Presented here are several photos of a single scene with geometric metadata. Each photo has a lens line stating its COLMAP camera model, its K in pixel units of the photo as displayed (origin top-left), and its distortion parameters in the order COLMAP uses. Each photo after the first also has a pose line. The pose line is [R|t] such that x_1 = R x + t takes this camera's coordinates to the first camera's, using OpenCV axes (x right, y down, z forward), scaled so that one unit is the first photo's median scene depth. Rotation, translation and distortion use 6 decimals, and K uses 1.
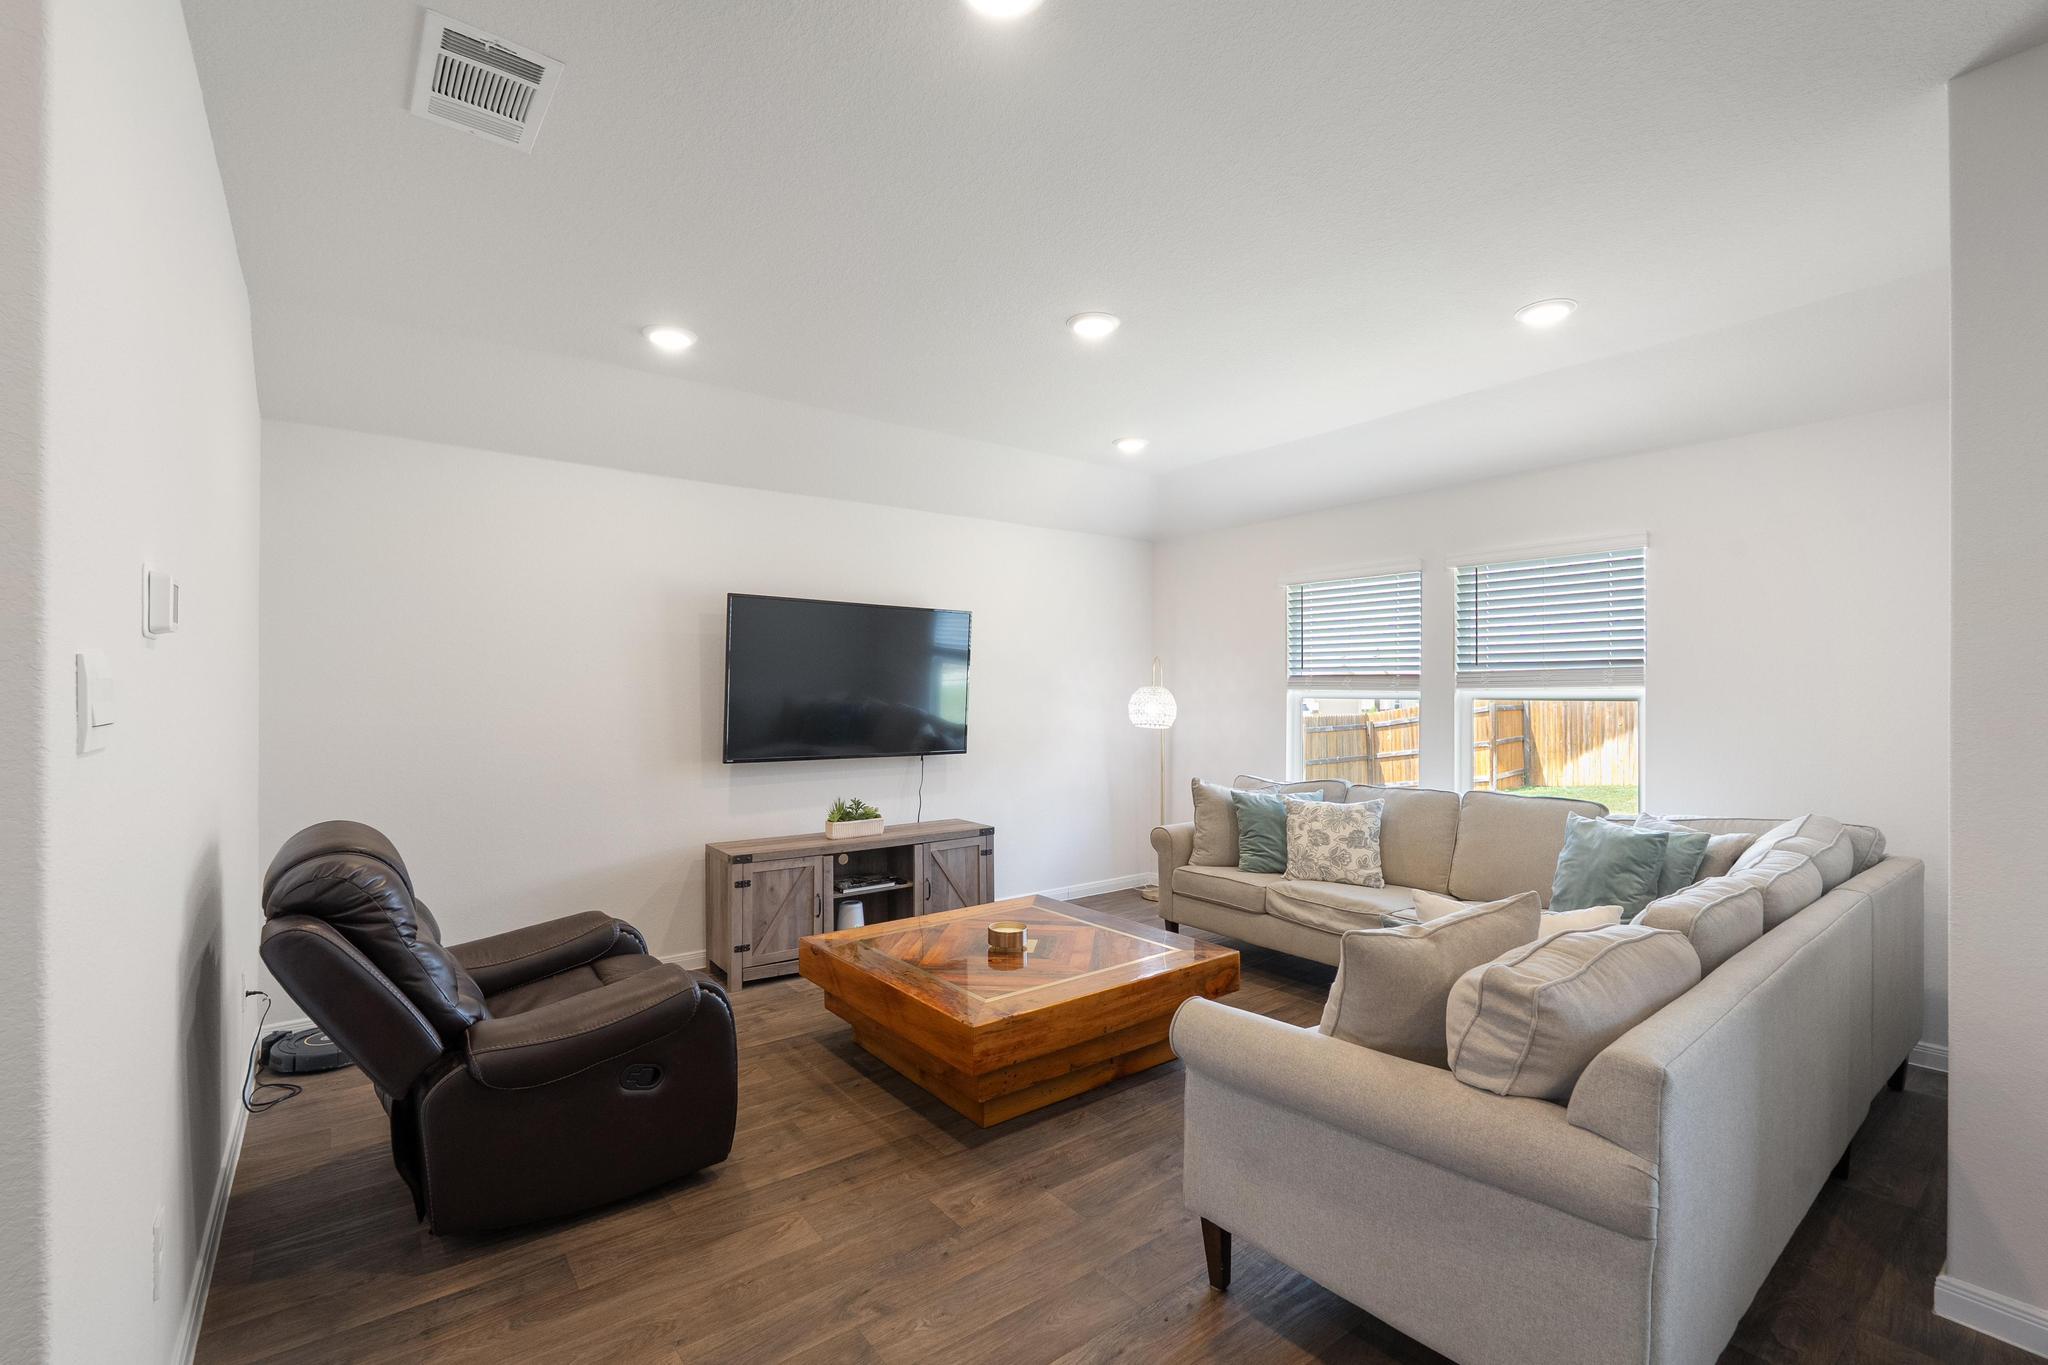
lens RADIAL K [[901.1, 0, 1028.9], [0, 901.1, 695.8], [0, 0, 1]] dist [-0.000446, 0.000167]
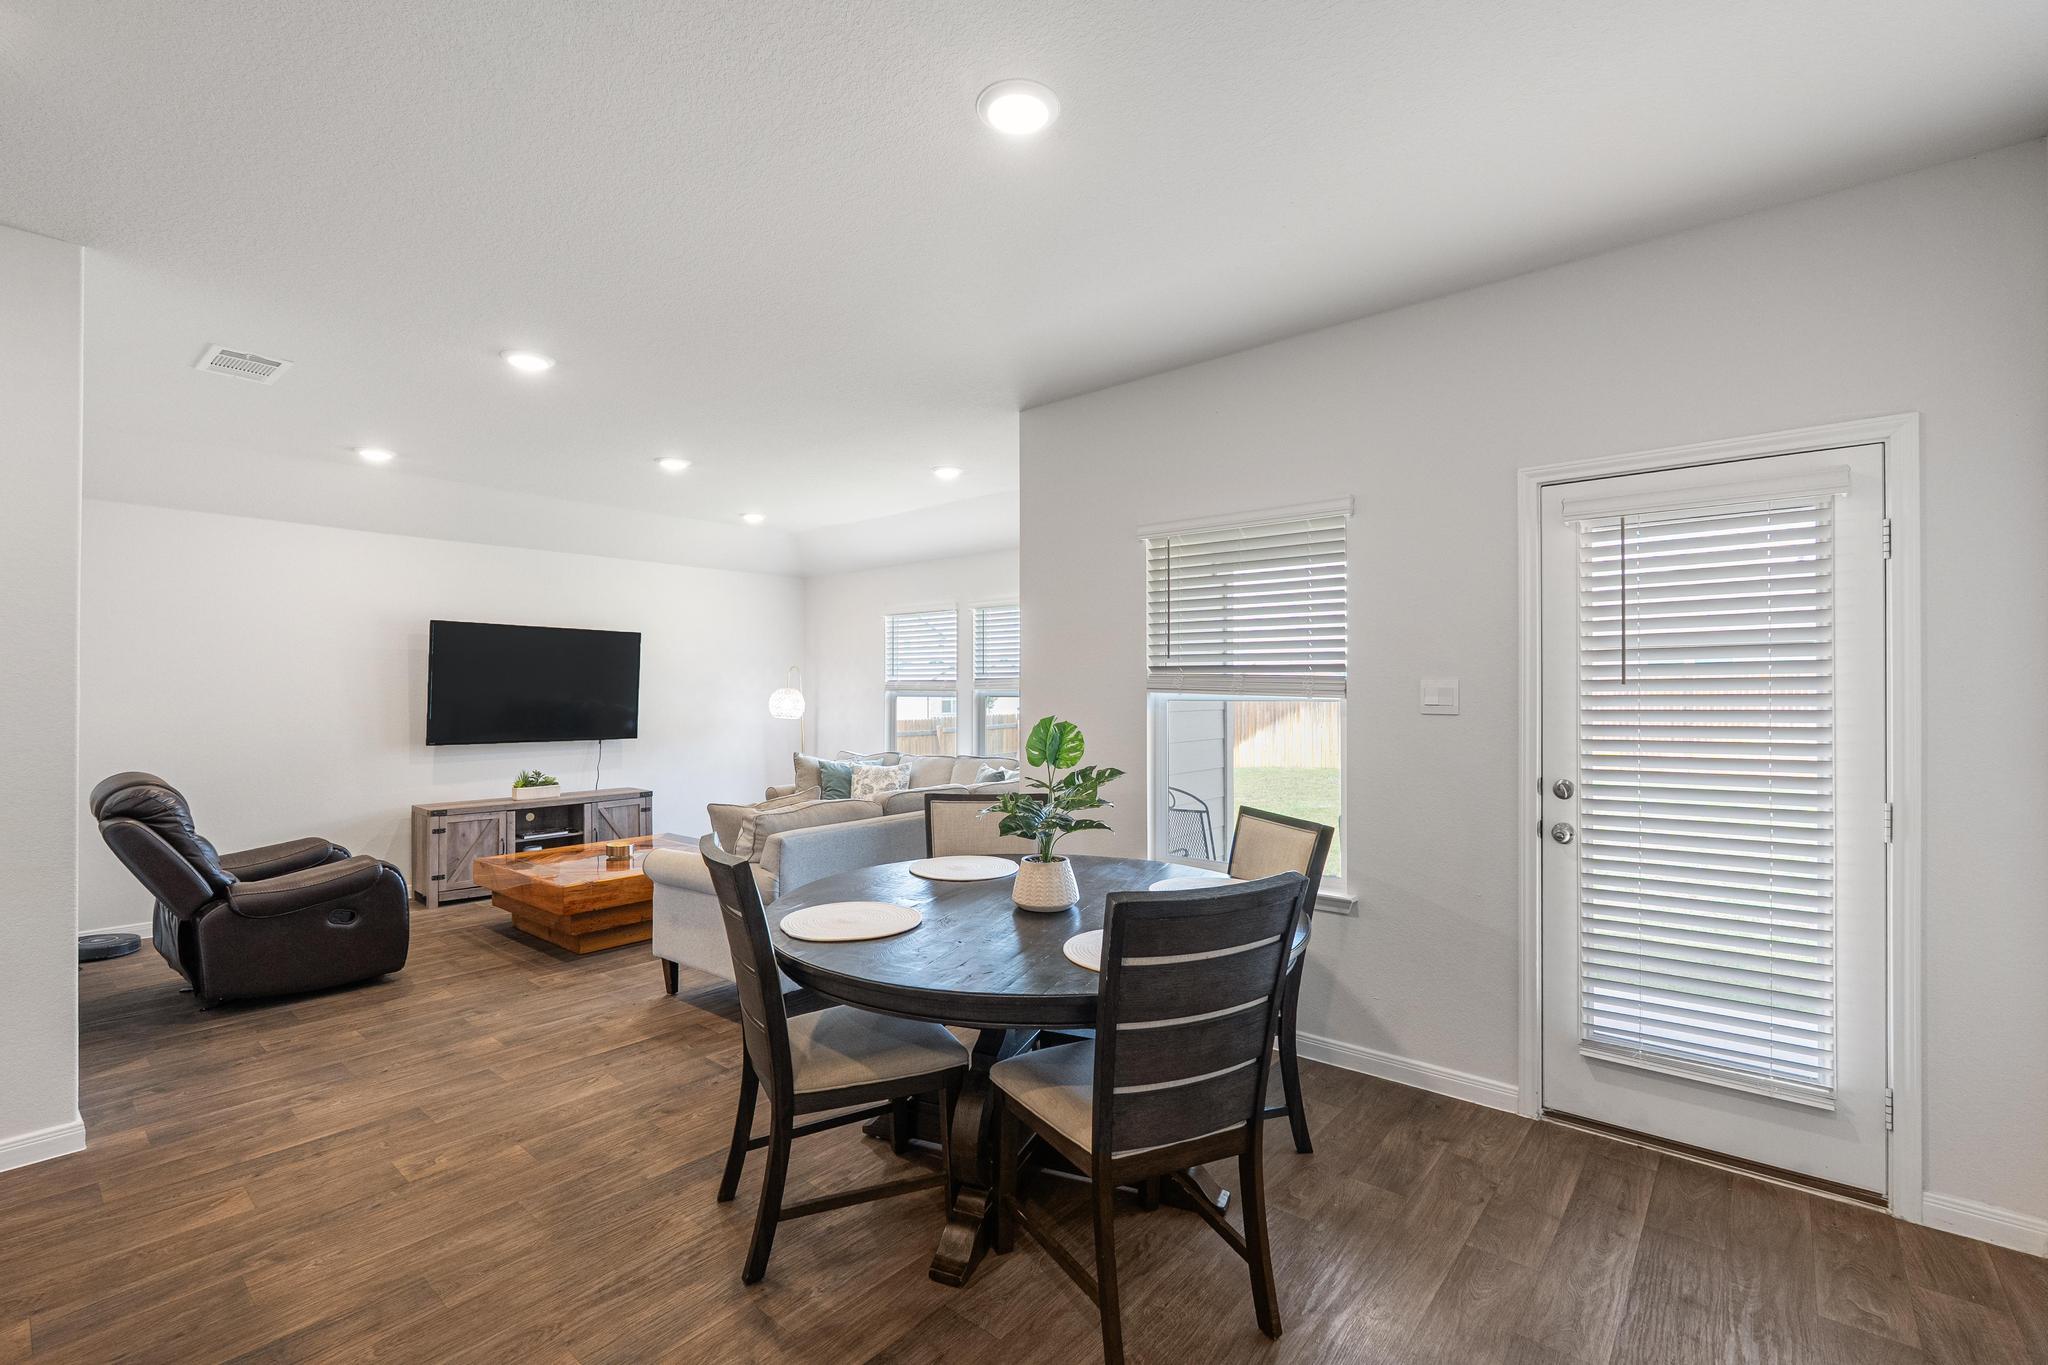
lens RADIAL K [[891.3, 0, 1022.3], [0, 891.3, 687.6], [0, 0, 1]] dist [-0.001676, -0.000338]
pose [[0.977874, -0.000312, 0.209194, 0.264690], [0.002305, 0.999954, -0.009284, 0.002772], [-0.209181, 0.009560, 0.977830, -0.512928]]
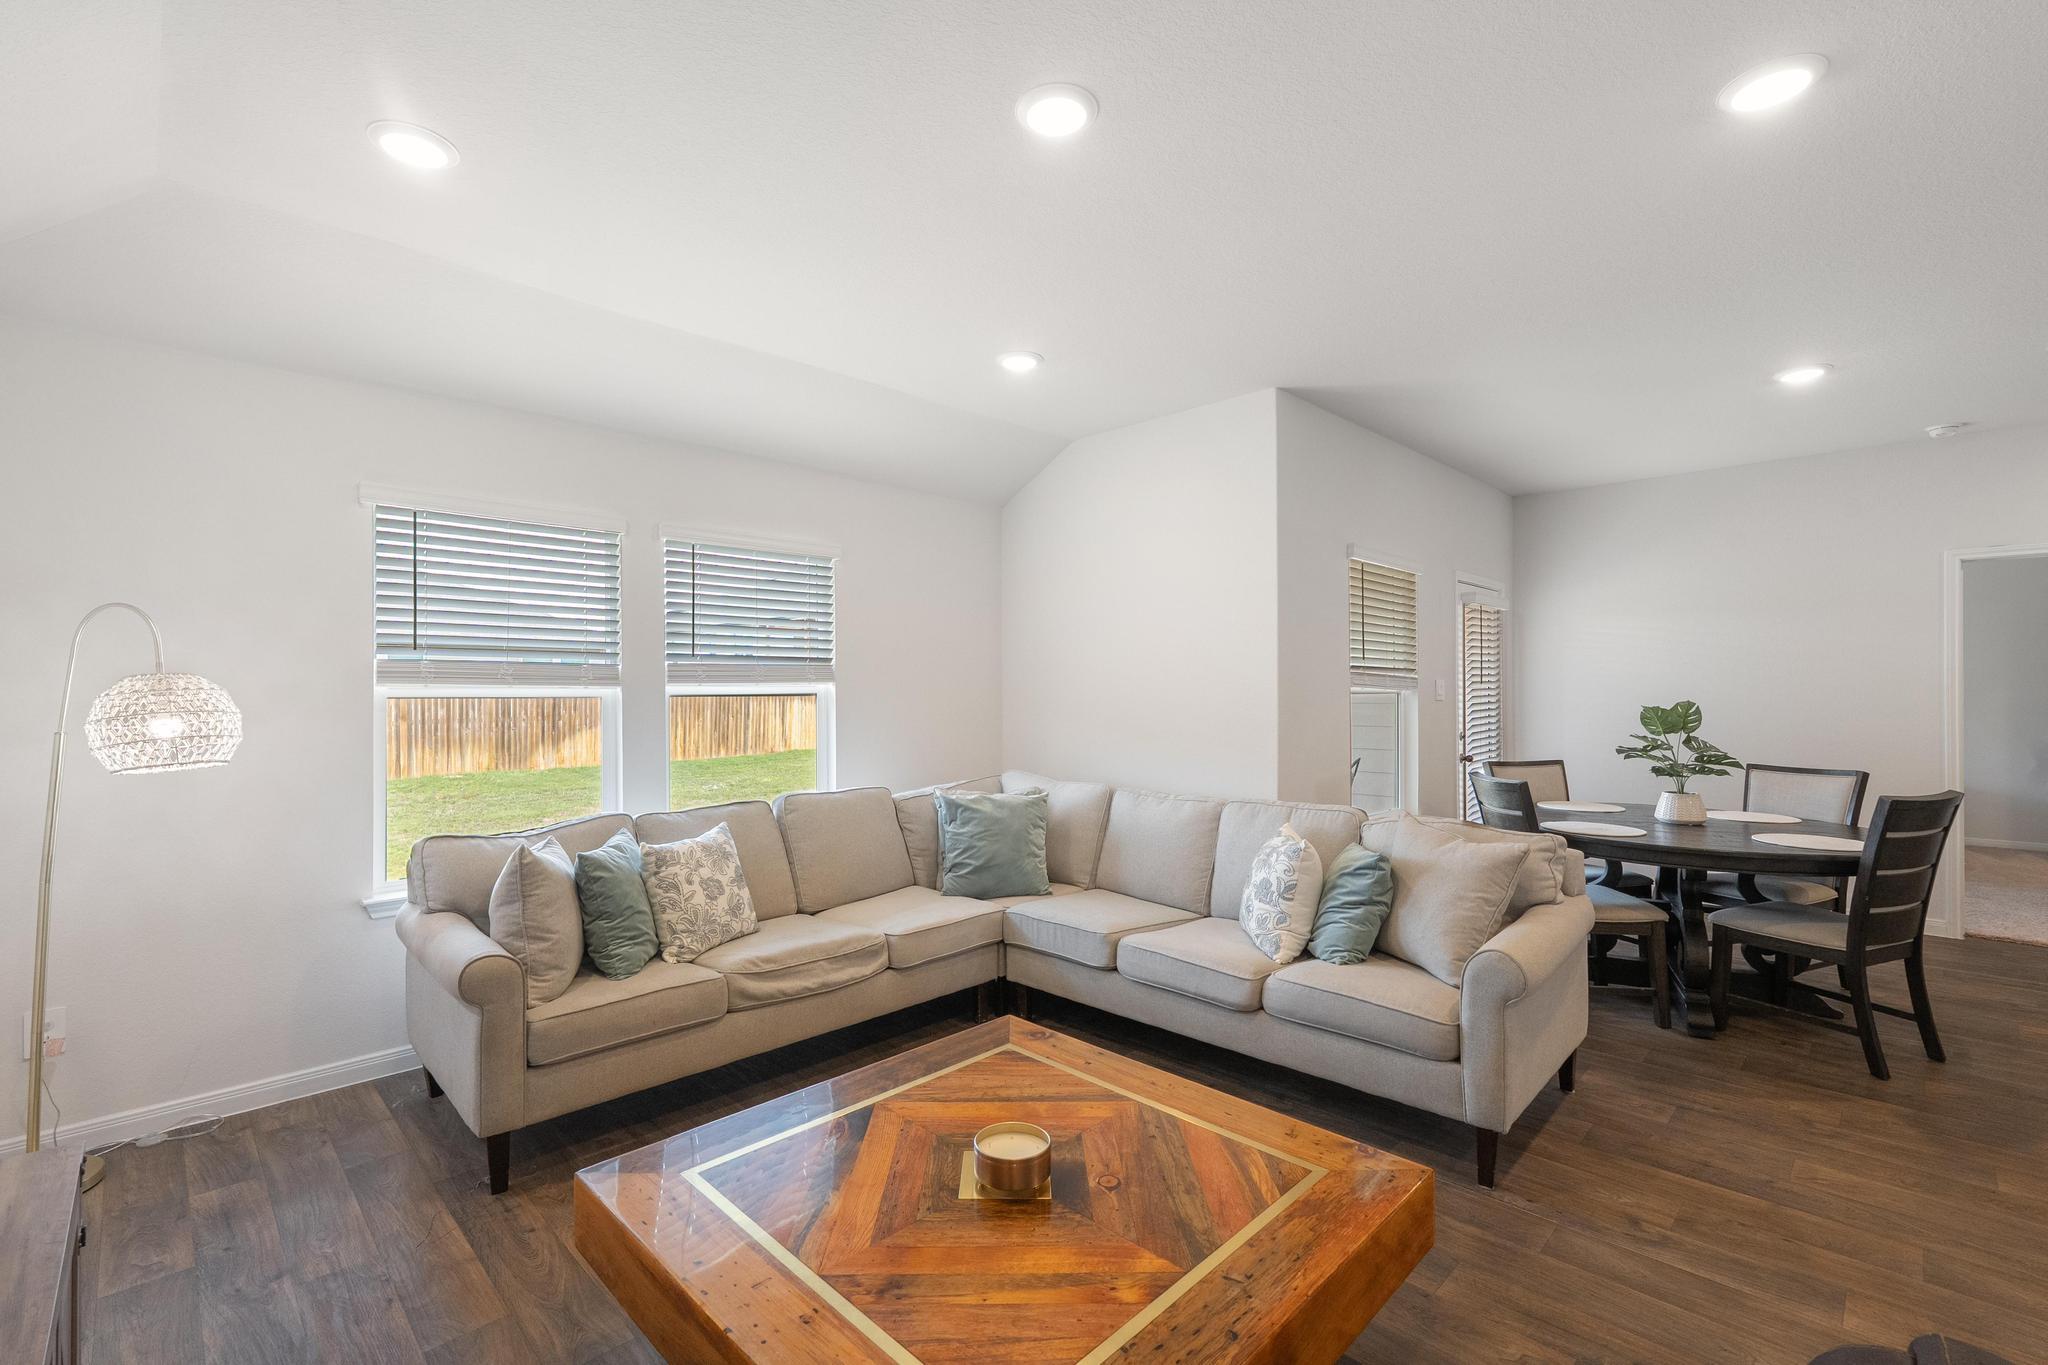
lens RADIAL K [[898.7, 0, 1028.7], [0, 898.7, 691.1], [0, 0, 1]] dist [-0.001940, -0.000210]
pose [[-0.127840, -0.002218, 0.991792, -1.067929], [0.007688, 0.999965, 0.003227, -0.002845], [-0.991765, 0.008037, -0.127818, 2.106299]]
